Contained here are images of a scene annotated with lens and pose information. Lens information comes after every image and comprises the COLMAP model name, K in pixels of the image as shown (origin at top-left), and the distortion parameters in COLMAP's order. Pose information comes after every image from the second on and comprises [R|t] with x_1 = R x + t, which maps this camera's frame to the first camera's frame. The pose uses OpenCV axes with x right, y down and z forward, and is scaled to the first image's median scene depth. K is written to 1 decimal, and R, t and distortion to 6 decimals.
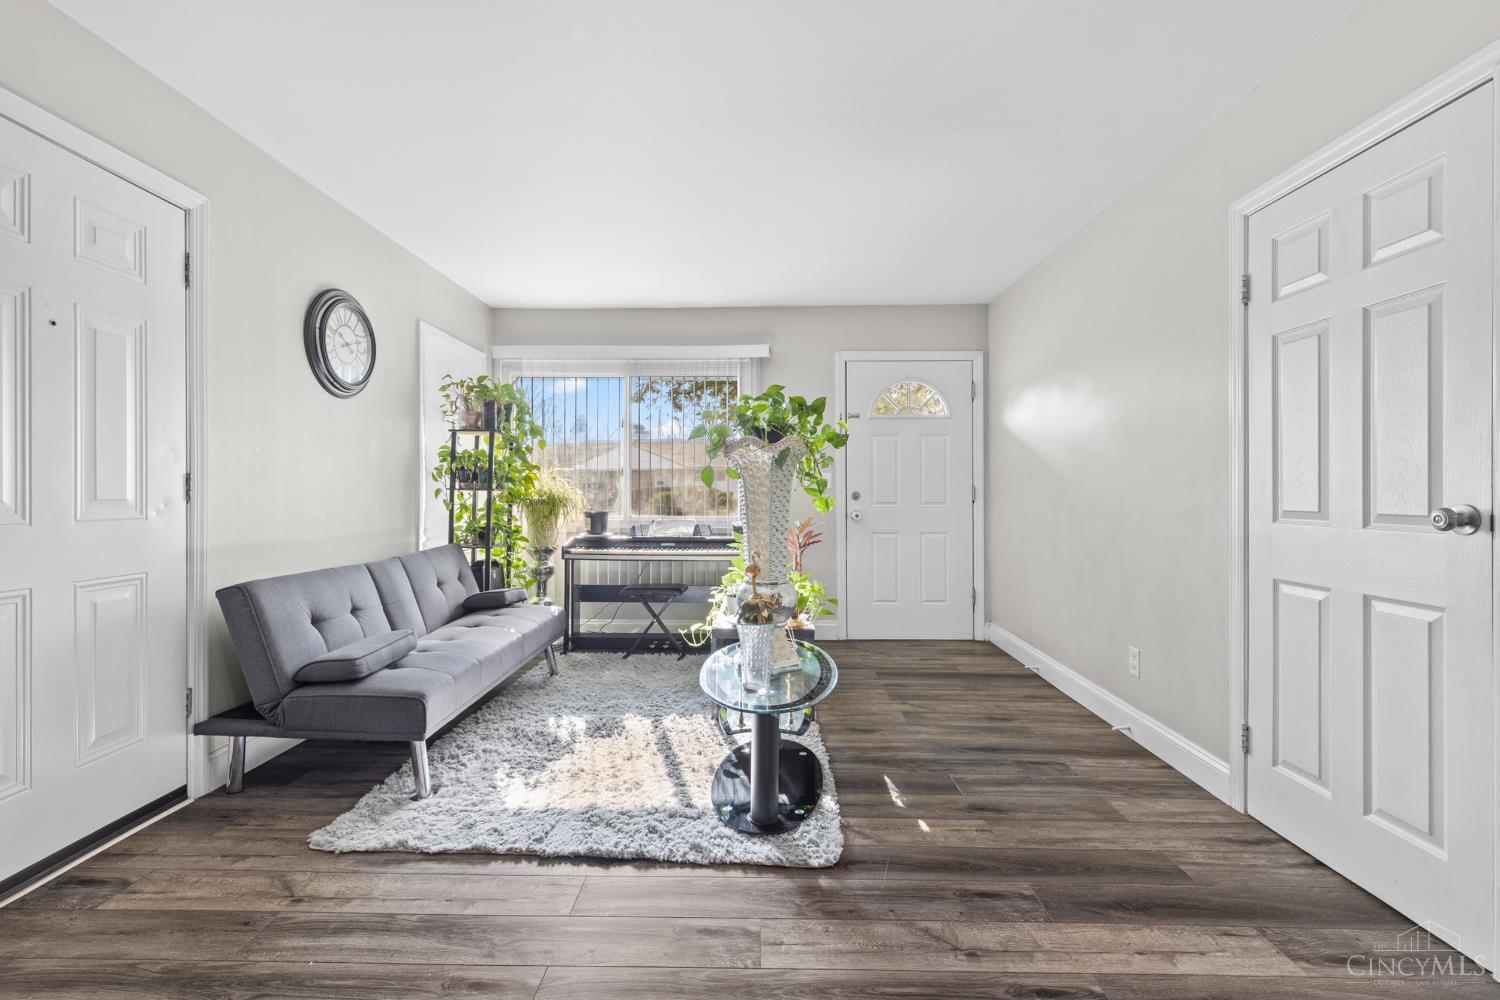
lens RADIAL K [[671.4, 0, 746.1], [0, 671.4, 491.0], [0, 0, 1]] dist [0.004901, -0.000164]
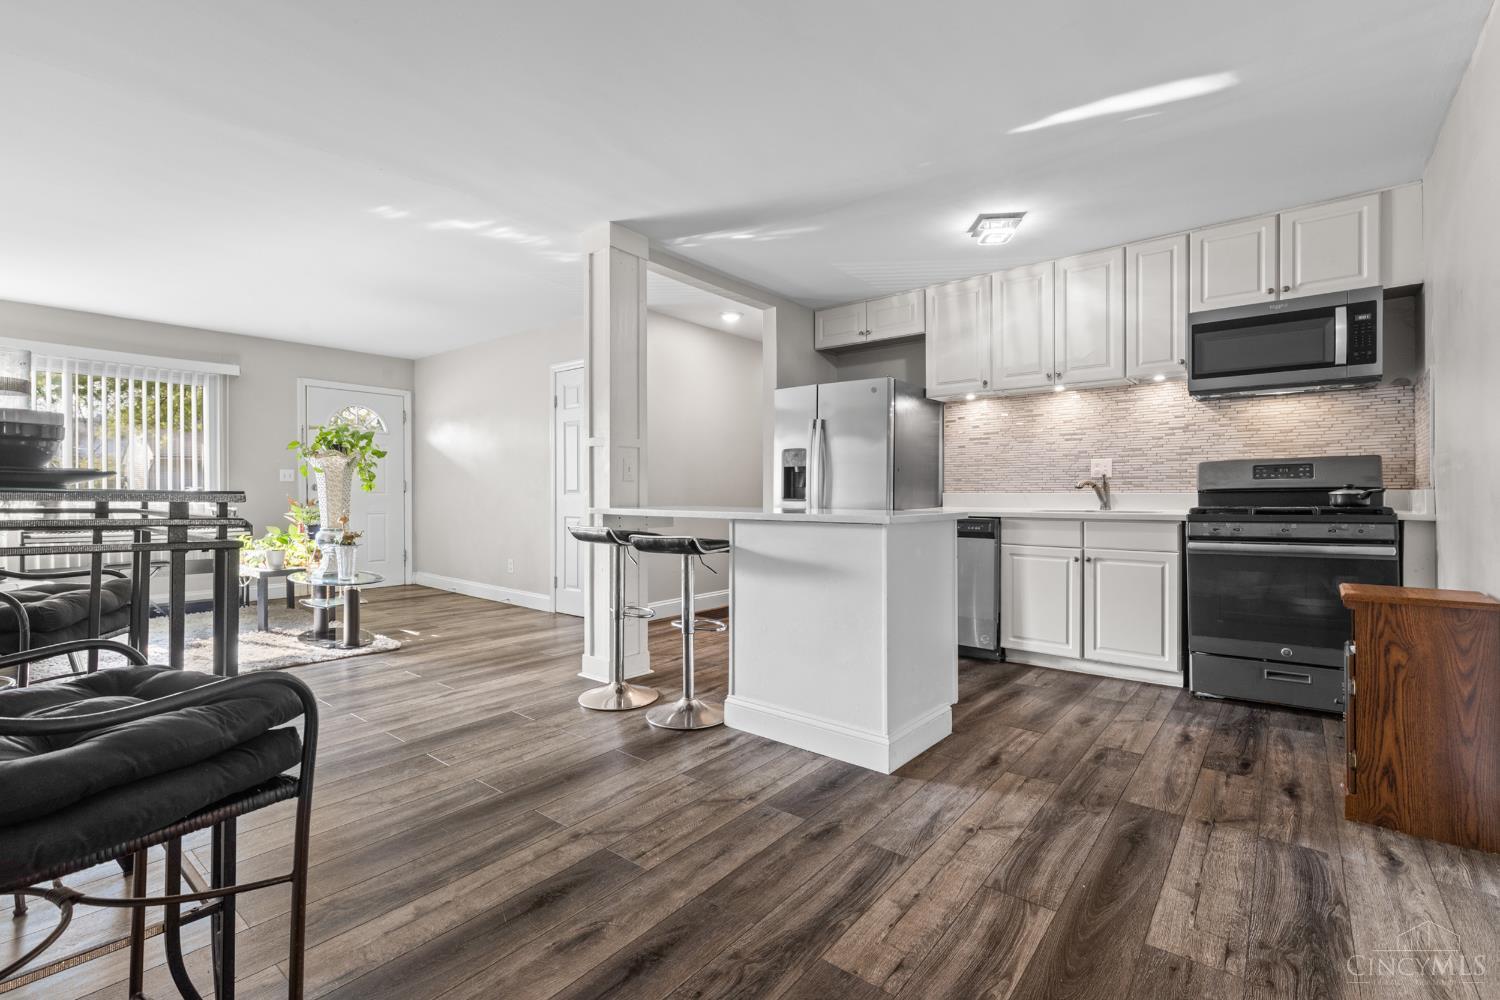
lens RADIAL K [[671.4, 0, 746.1], [0, 671.4, 491.0], [0, 0, 1]] dist [0.004901, -0.000164]
pose [[0.618087, 0.001387, 0.786108, -0.444657], [-0.000277, 0.999999, -0.001547, 0.020246], [-0.786110, 0.000739, 0.618087, -0.625337]]
